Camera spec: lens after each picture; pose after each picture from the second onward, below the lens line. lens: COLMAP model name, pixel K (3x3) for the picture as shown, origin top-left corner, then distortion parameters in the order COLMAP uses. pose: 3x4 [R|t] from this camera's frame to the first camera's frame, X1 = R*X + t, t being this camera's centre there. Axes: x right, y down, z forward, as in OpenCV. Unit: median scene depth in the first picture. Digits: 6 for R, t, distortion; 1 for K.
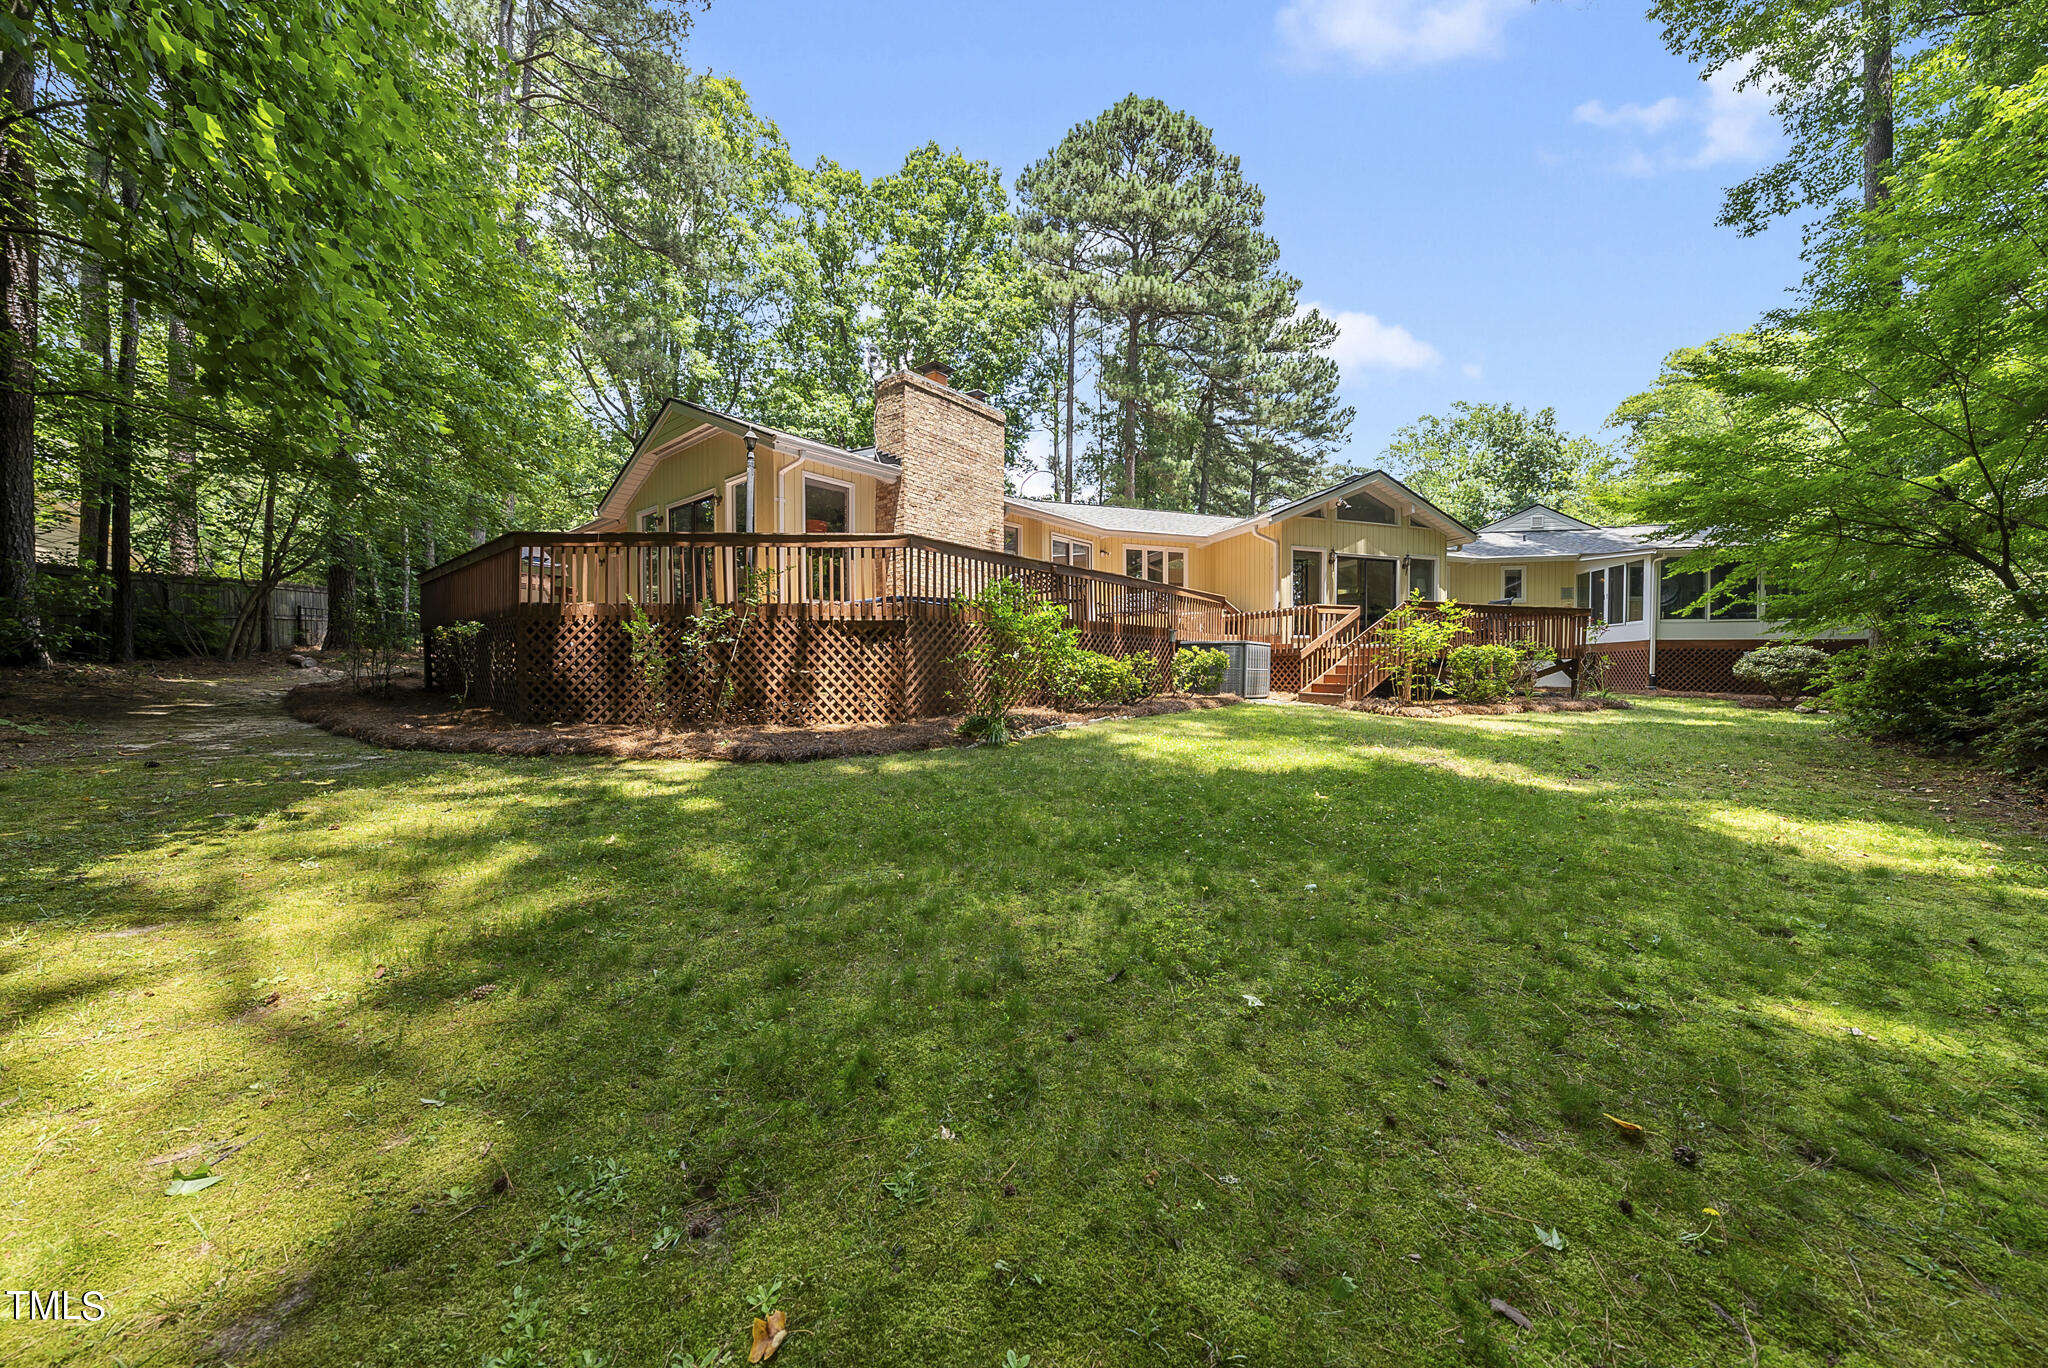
lens RADIAL K [[703.1, 0, 1032.7], [0, 703.1, 685.7], [0, 0, 1]] dist [-0.005690, 0.000032]
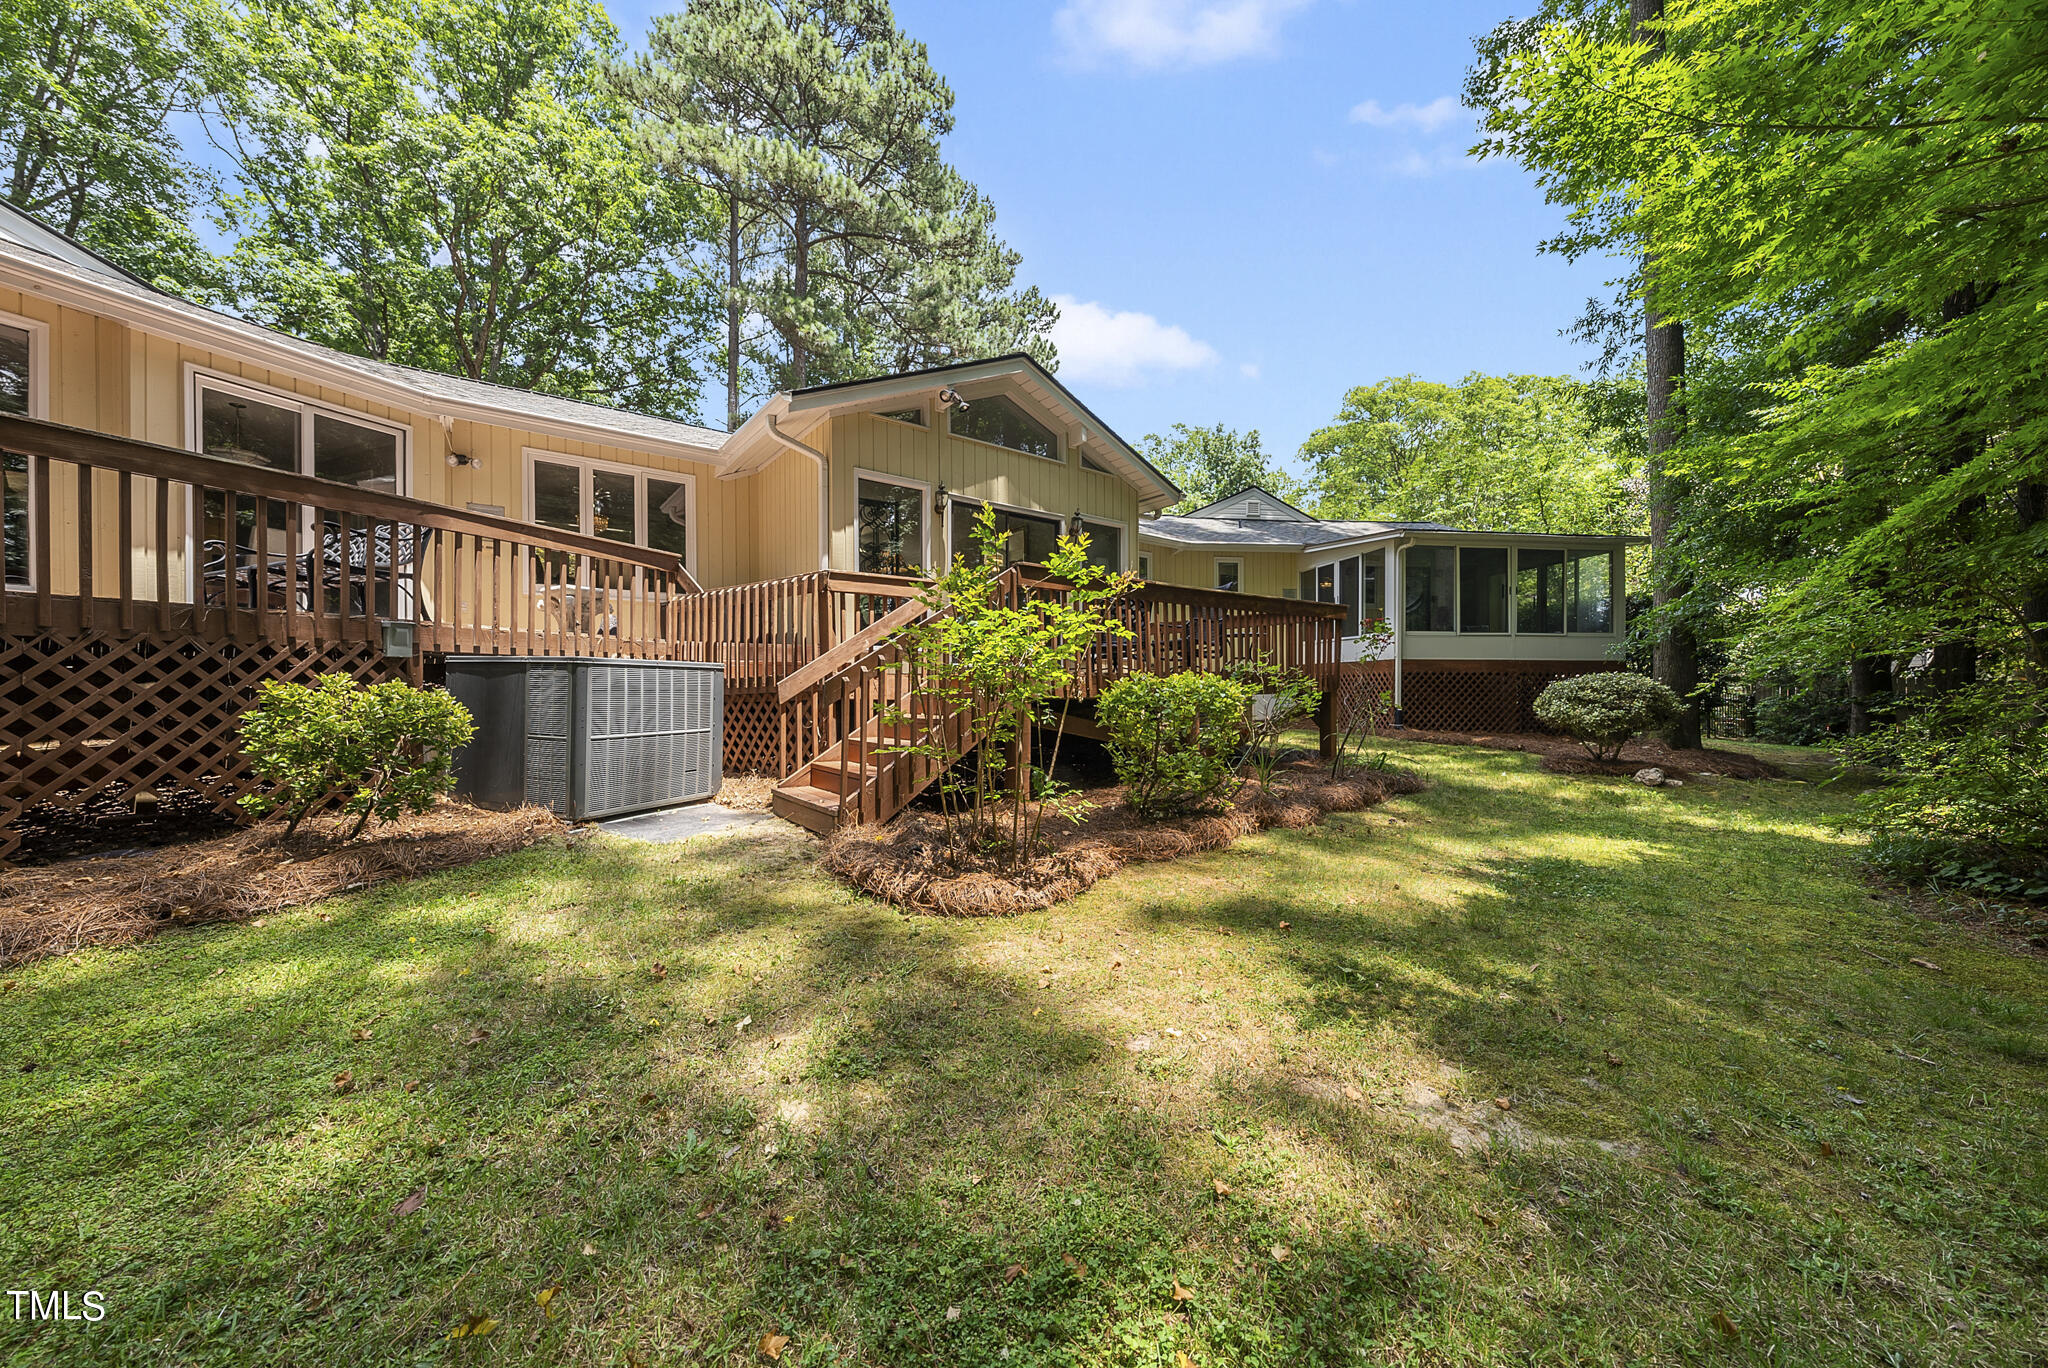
lens RADIAL K [[703.1, 0, 1030.8], [0, 703.1, 684.6], [0, 0, 1]] dist [-0.005690, 0.000032]
pose [[0.946334, -0.001989, 0.323183, 0.296676], [0.007527, 0.999845, -0.015888, -0.030768], [-0.323102, 0.017468, 0.946203, 0.440745]]
